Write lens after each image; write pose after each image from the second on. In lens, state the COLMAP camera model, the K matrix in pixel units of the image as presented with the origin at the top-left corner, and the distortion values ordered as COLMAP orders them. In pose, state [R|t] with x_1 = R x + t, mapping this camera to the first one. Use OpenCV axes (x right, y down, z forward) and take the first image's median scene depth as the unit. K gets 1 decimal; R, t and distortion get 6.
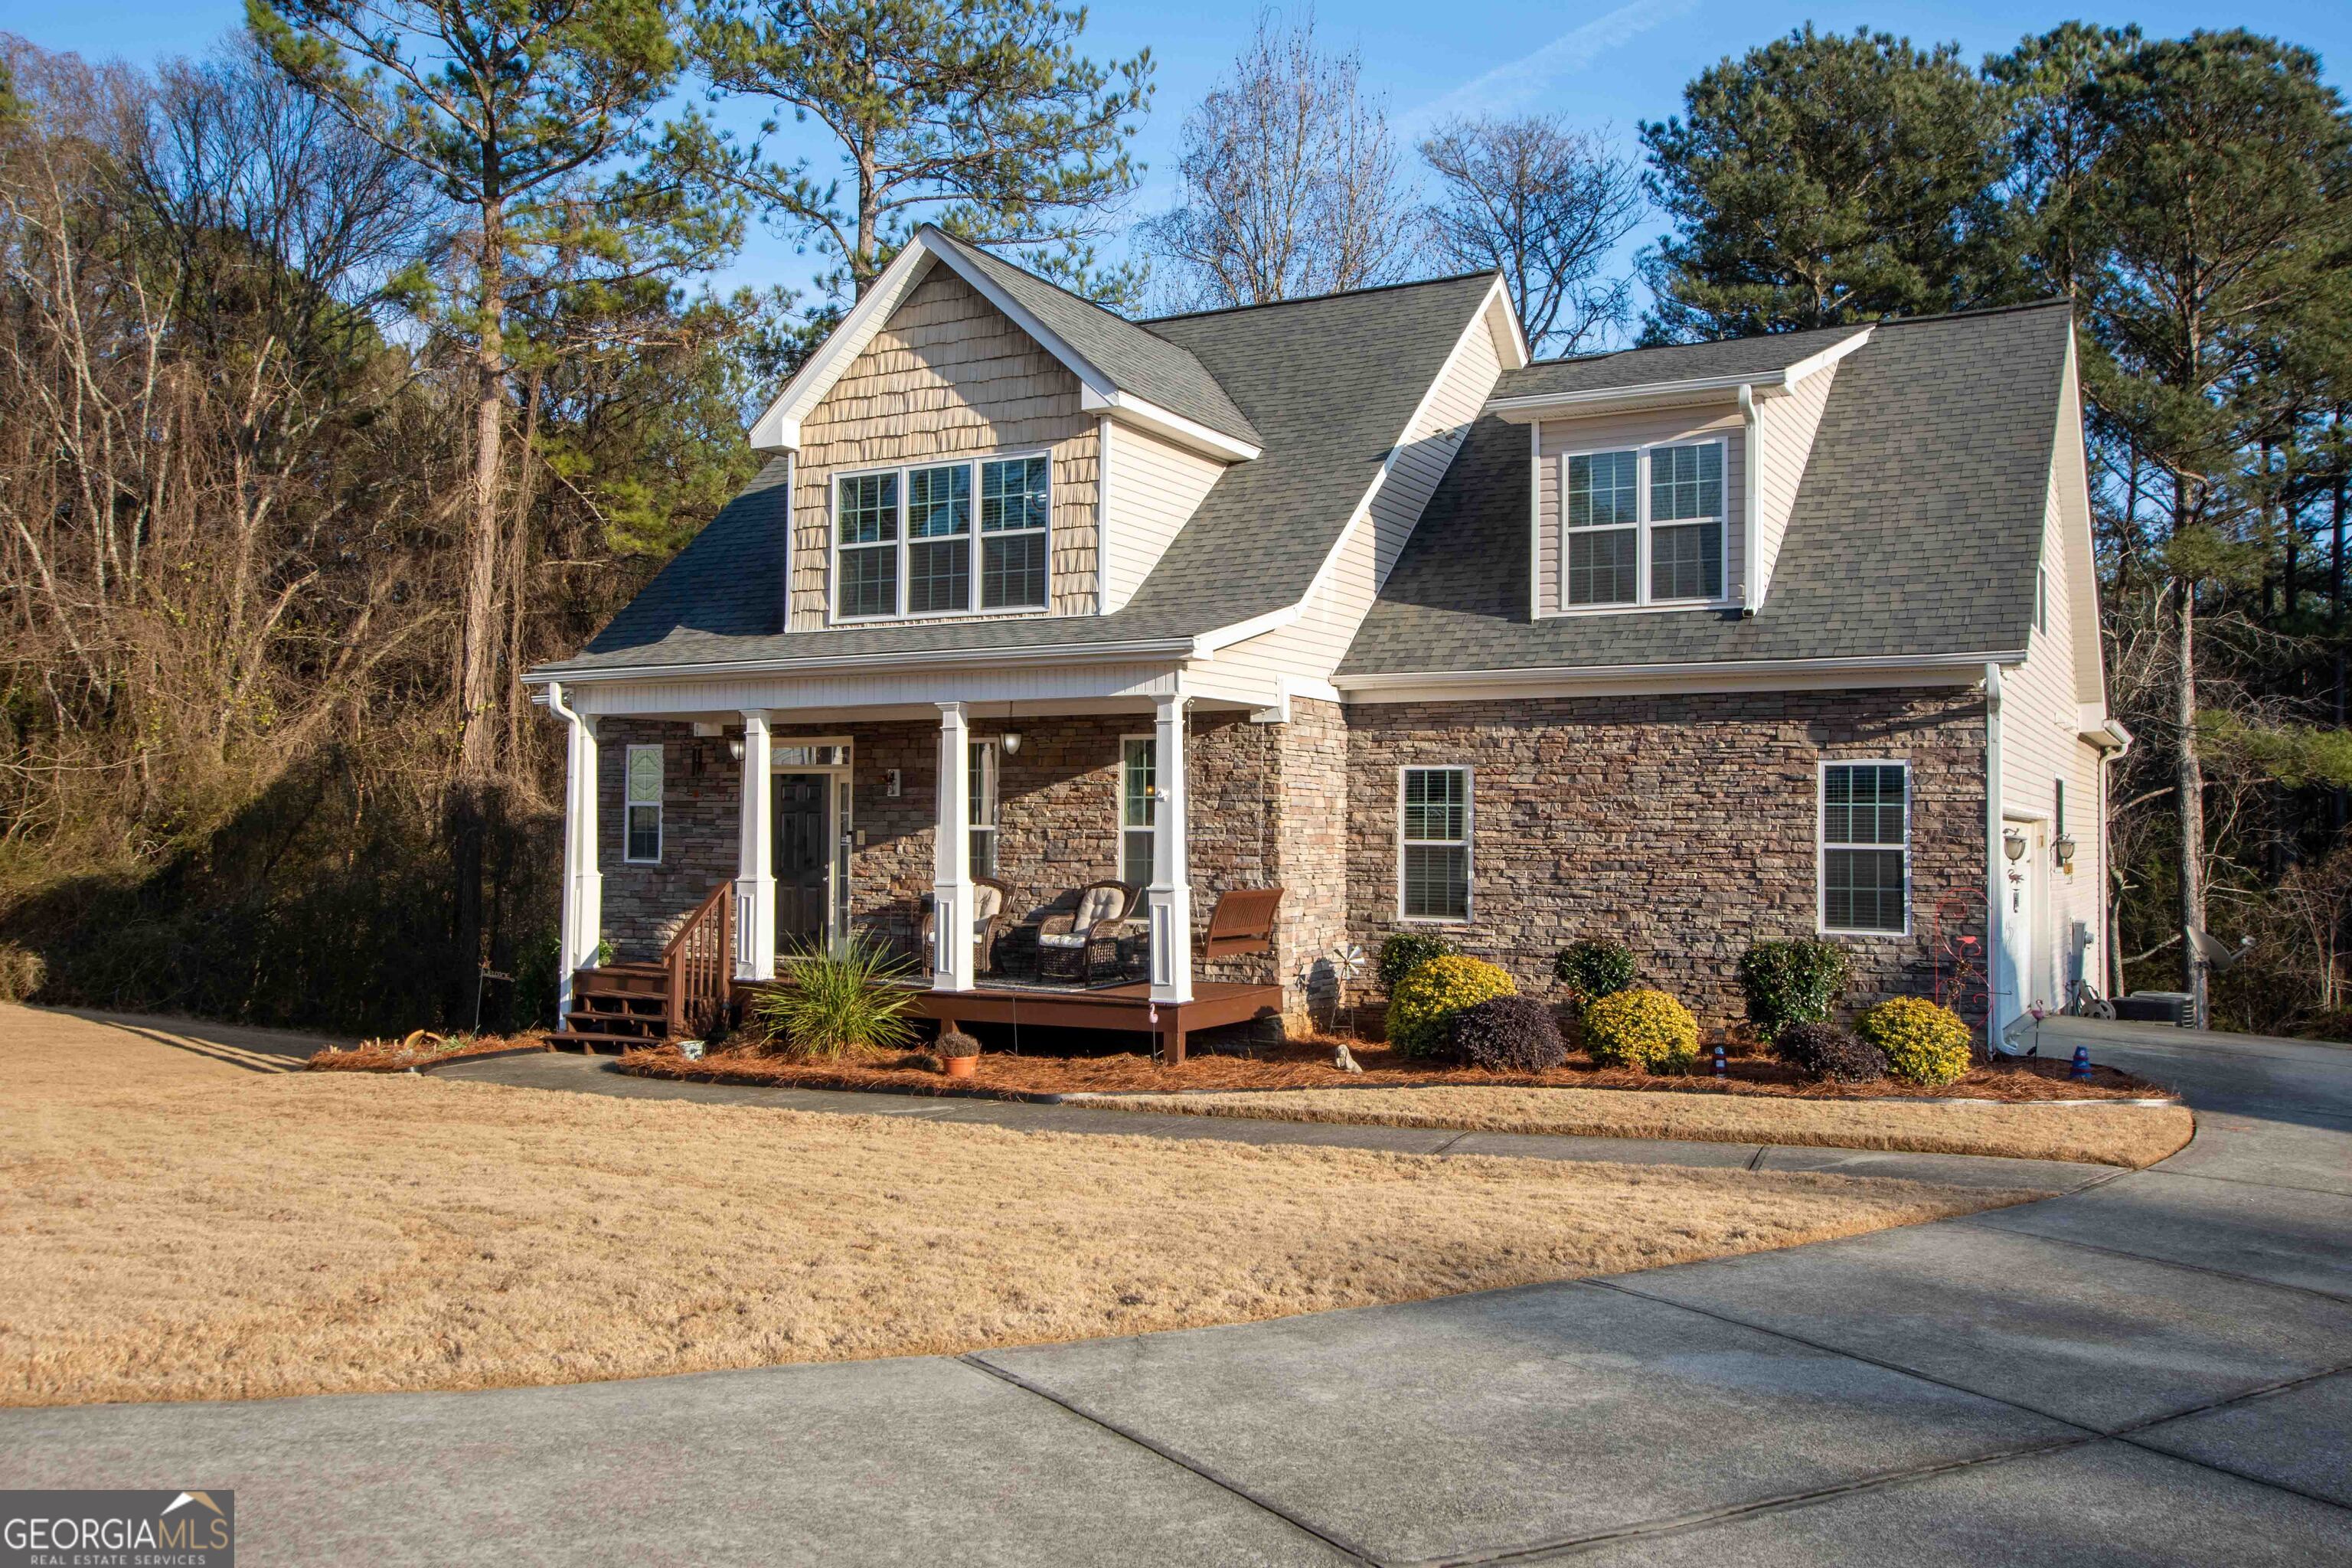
lens RADIAL K [[1947.0, 0, 1173.8], [0, 1947.0, 767.7], [0, 0, 1]] dist [-0.007097, 0.041314]
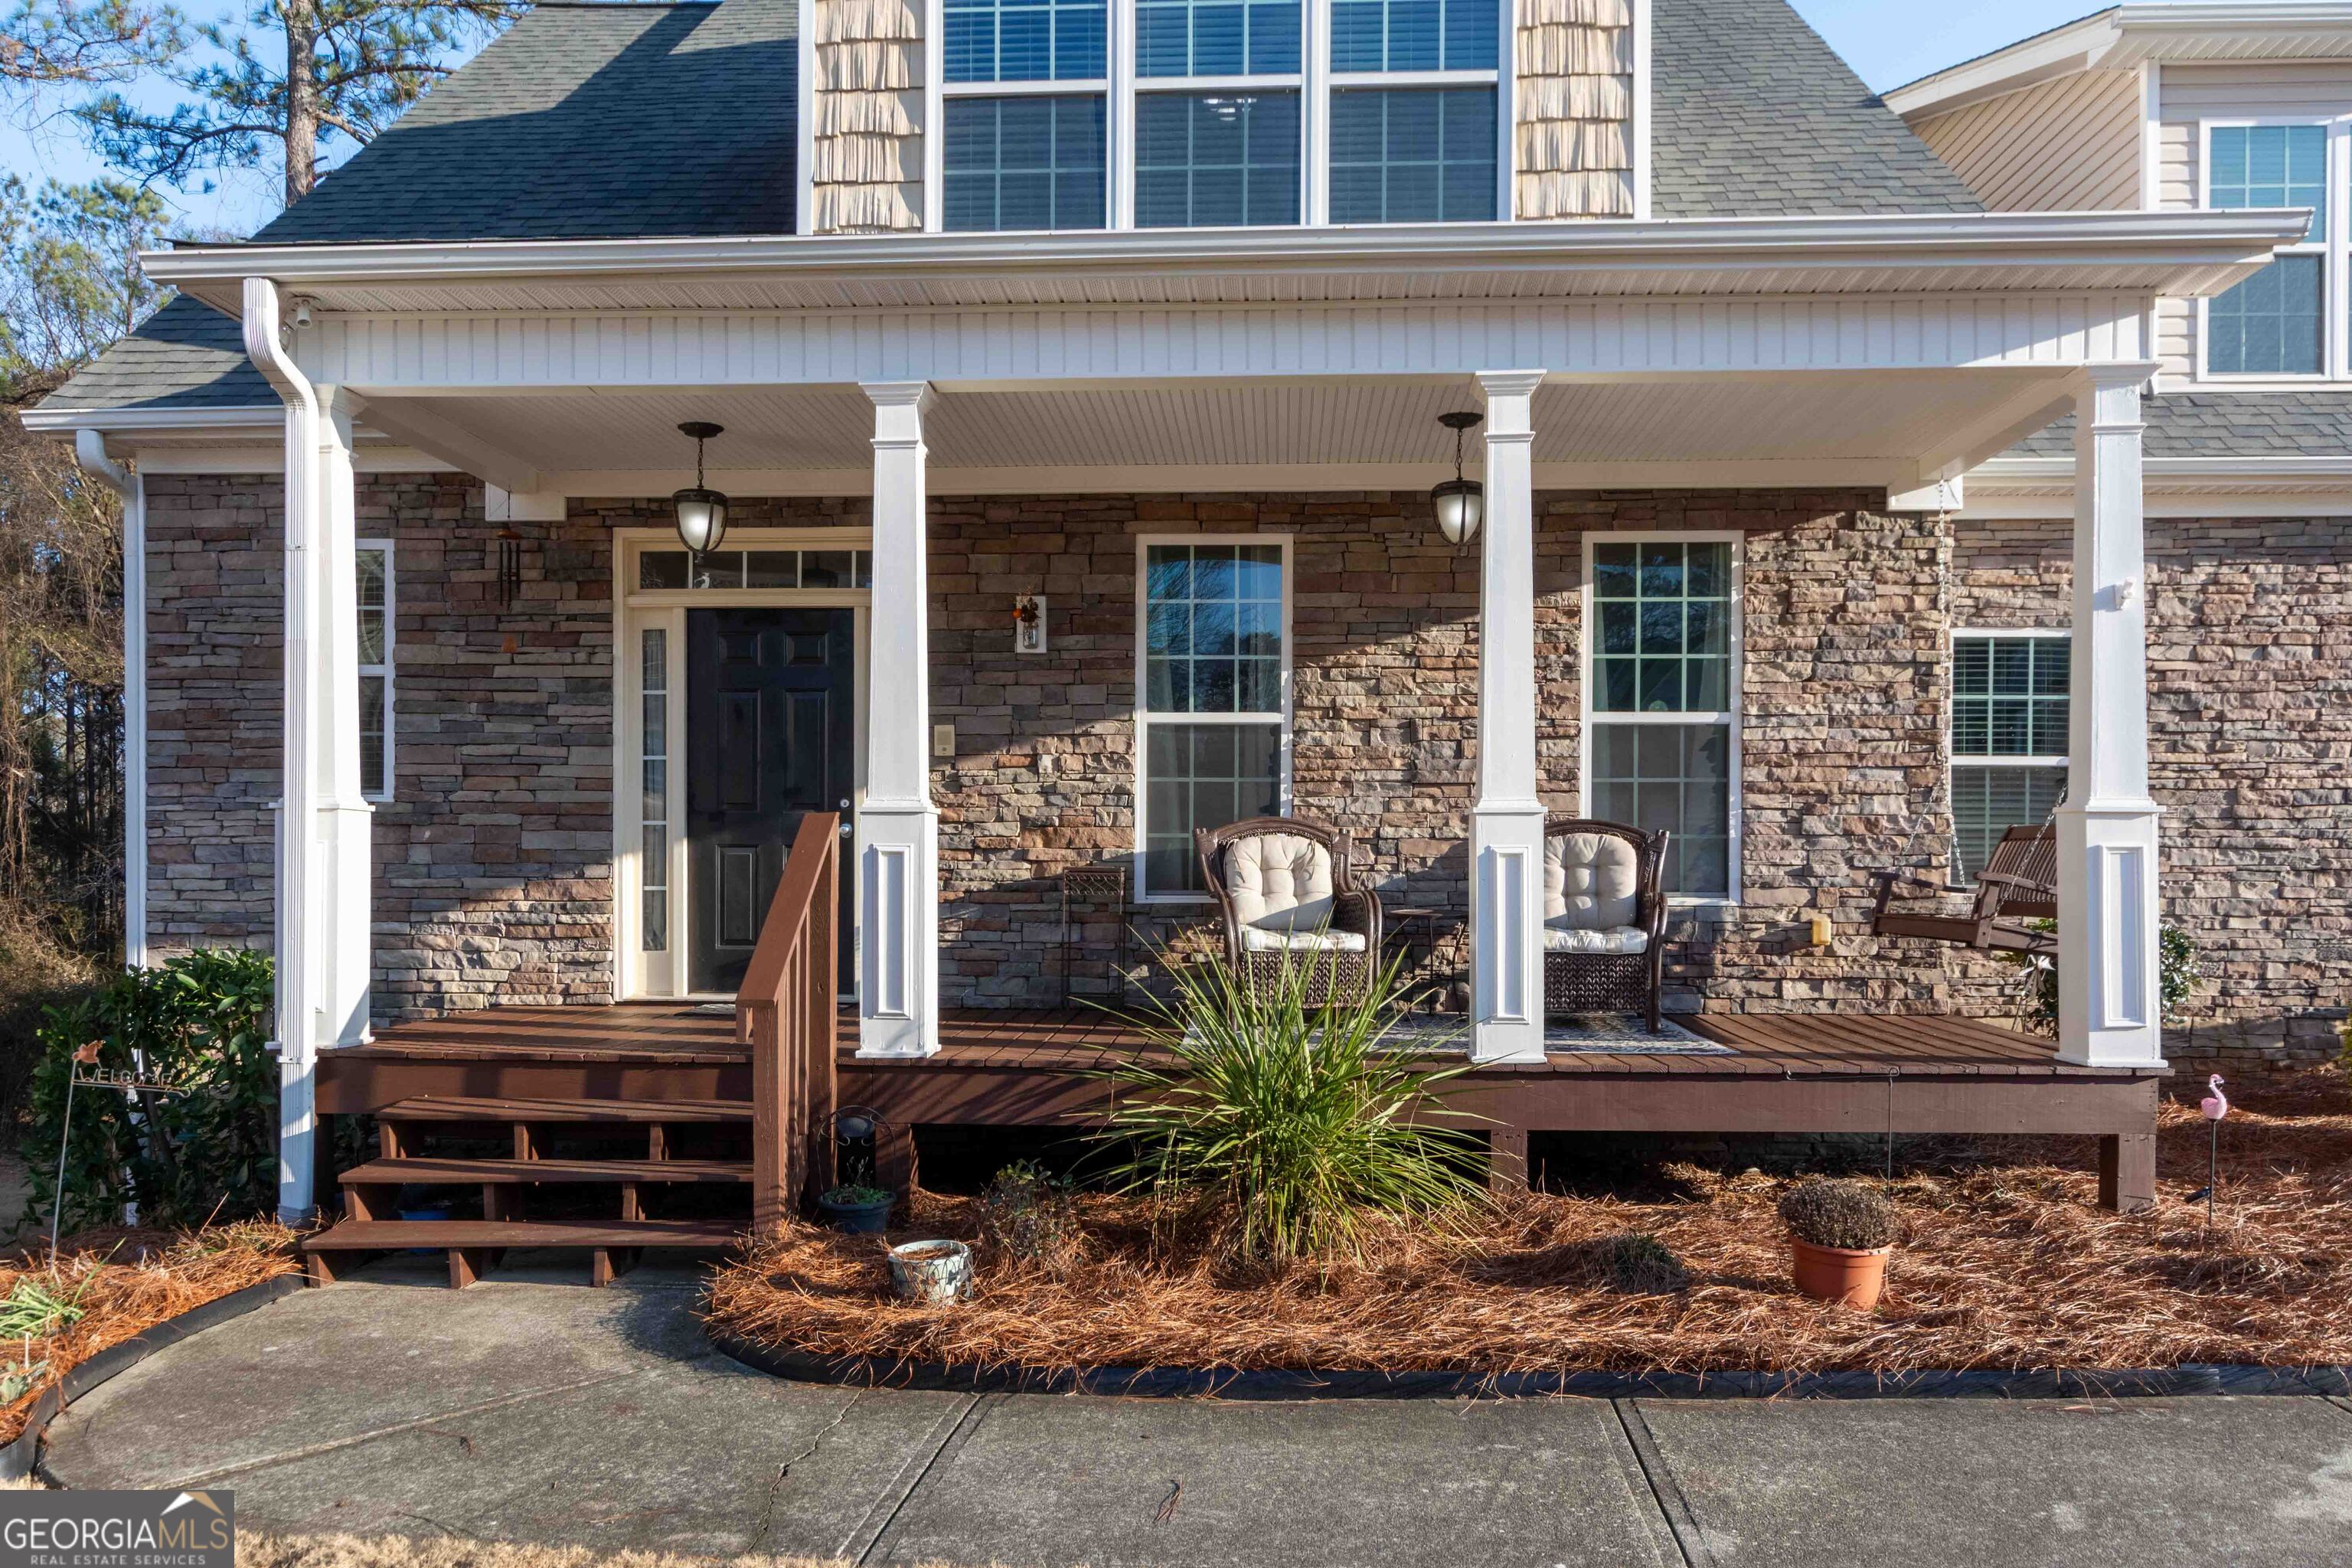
lens RADIAL K [[1698.6, 0, 1203.3], [0, 1698.6, 881.6], [0, 0, 1]] dist [-0.004171, 0.000640]
pose [[0.896199, -0.008019, 0.443580, -0.317042], [-0.012665, 0.998967, 0.043647, 0.056673], [-0.443472, -0.044734, 0.895171, 0.660686]]
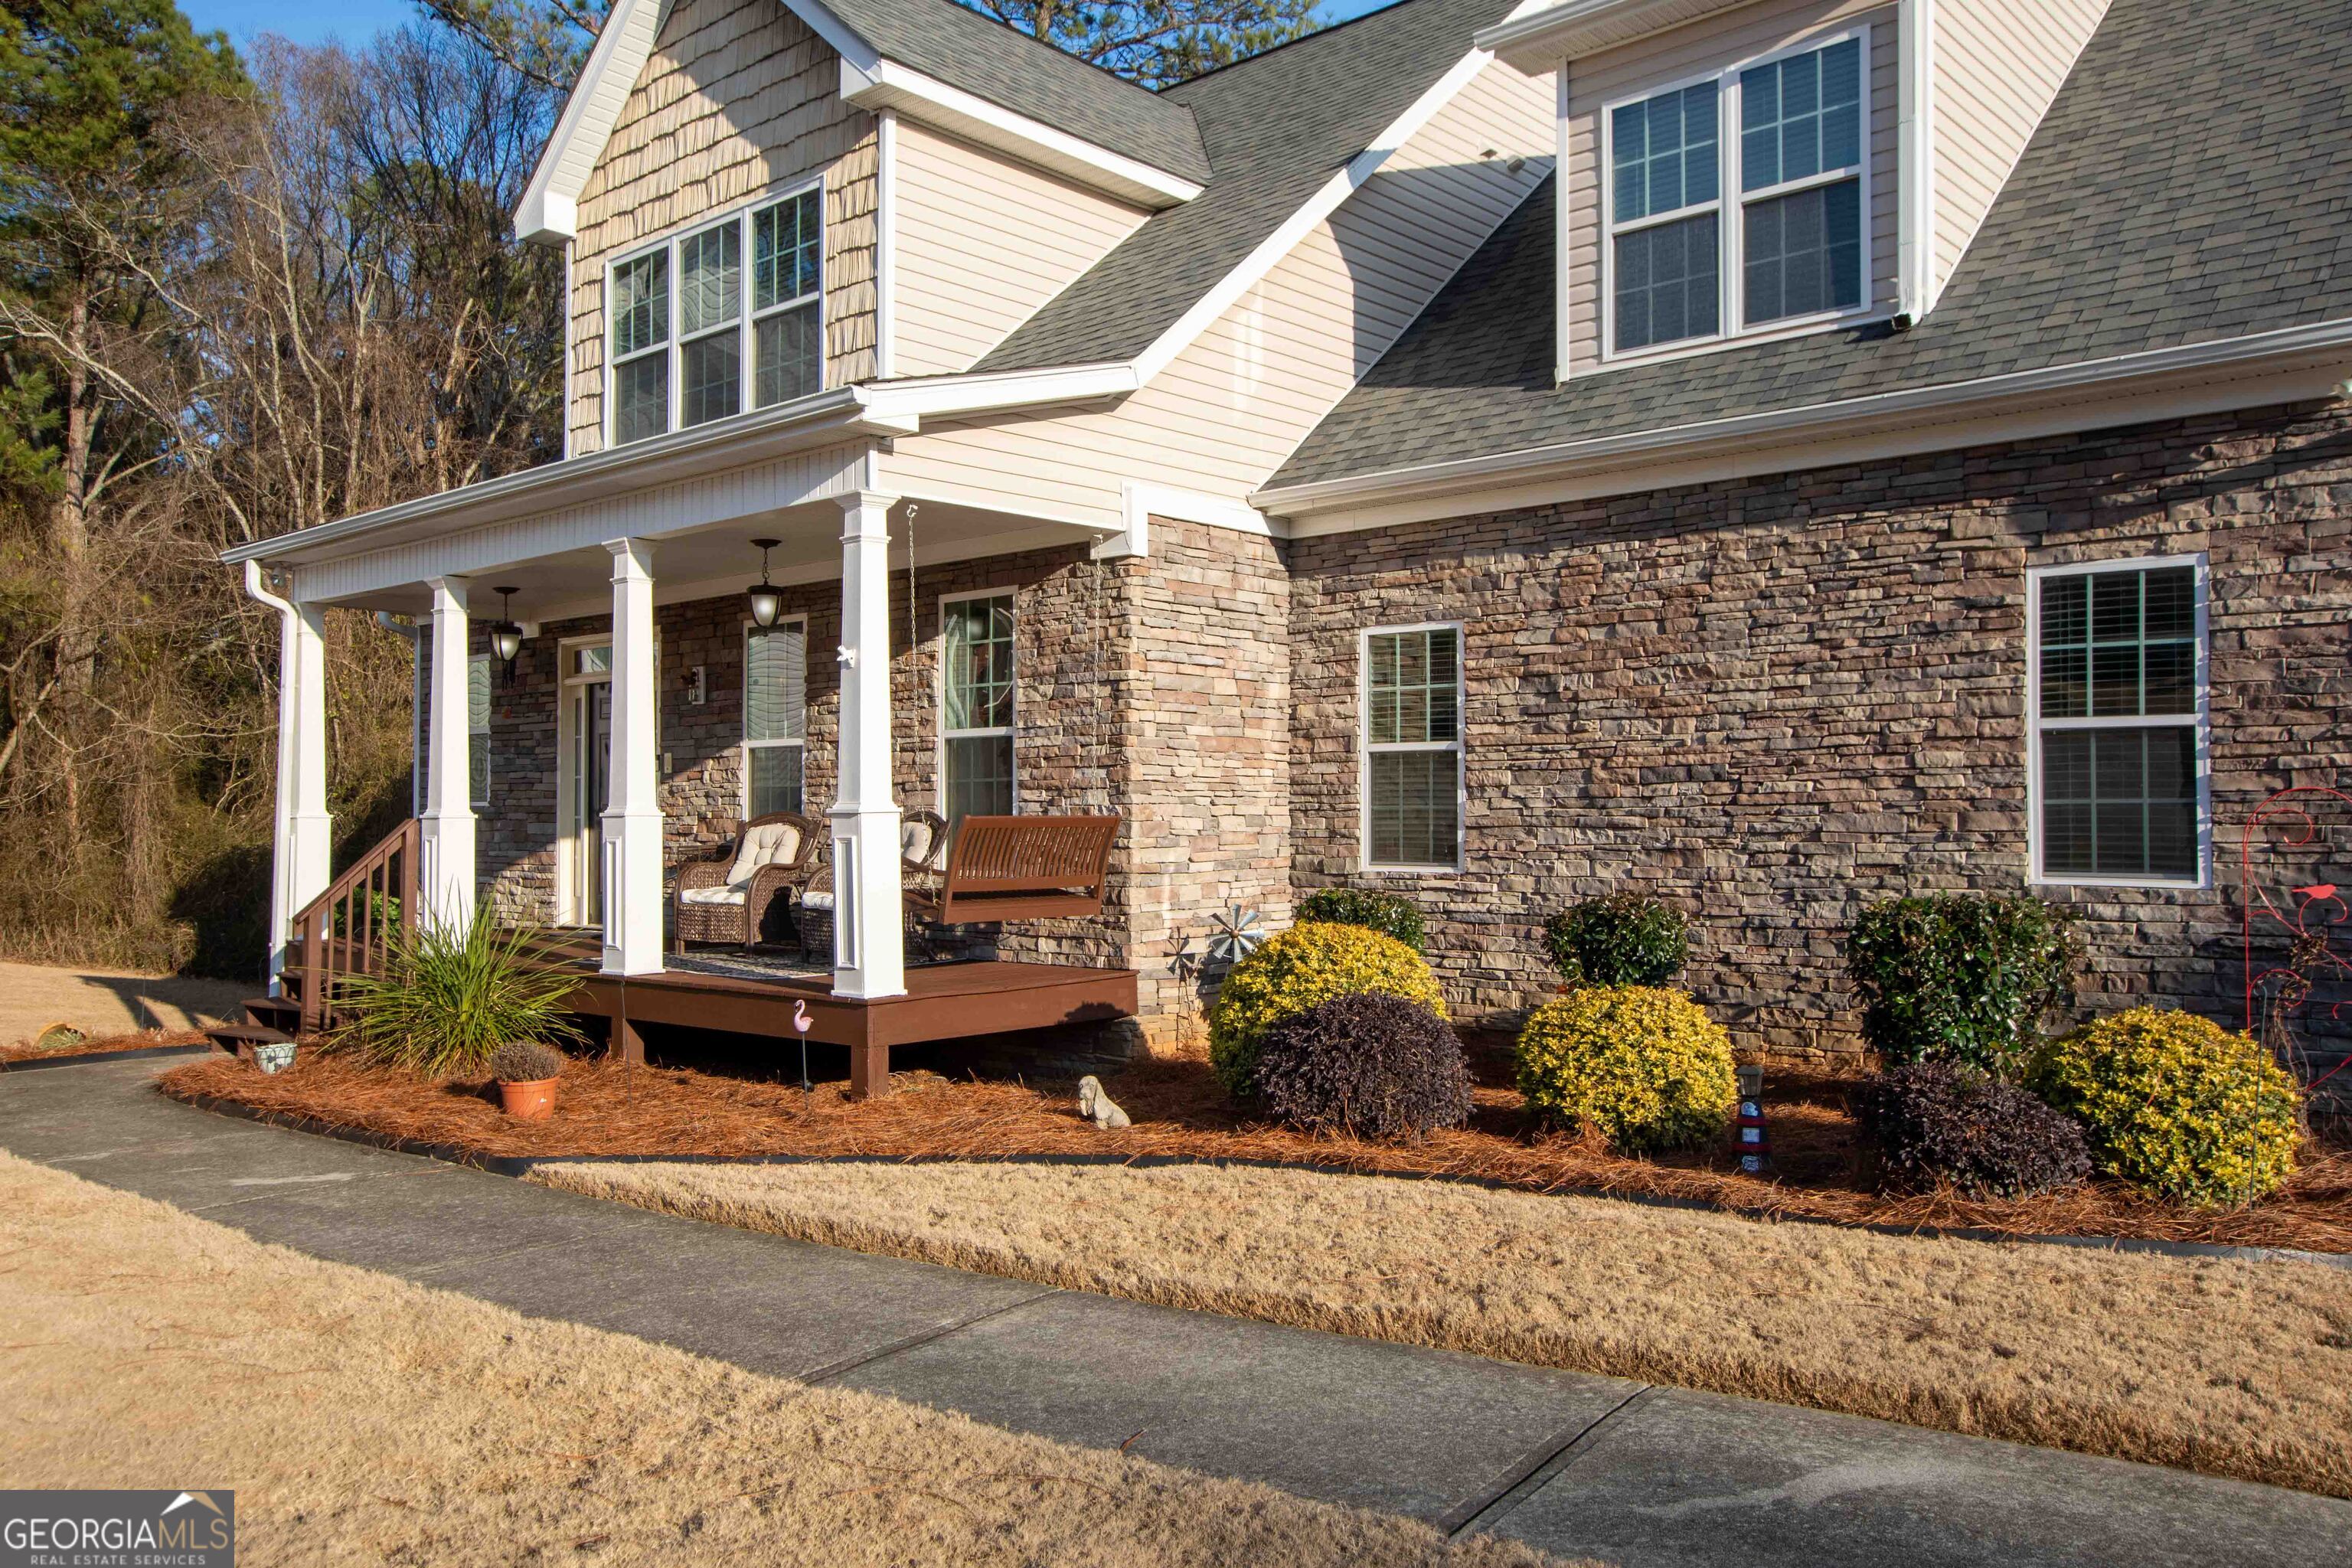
lens RADIAL K [[1834.5, 0, 1167.1], [0, 1834.5, 773.8], [0, 0, 1]] dist [-0.007119, 0.037493]
pose [[0.973732, -0.015679, -0.227159, 0.196145], [0.017416, 0.999832, 0.005641, 0.043340], [0.227032, -0.009449, 0.973841, 0.409043]]
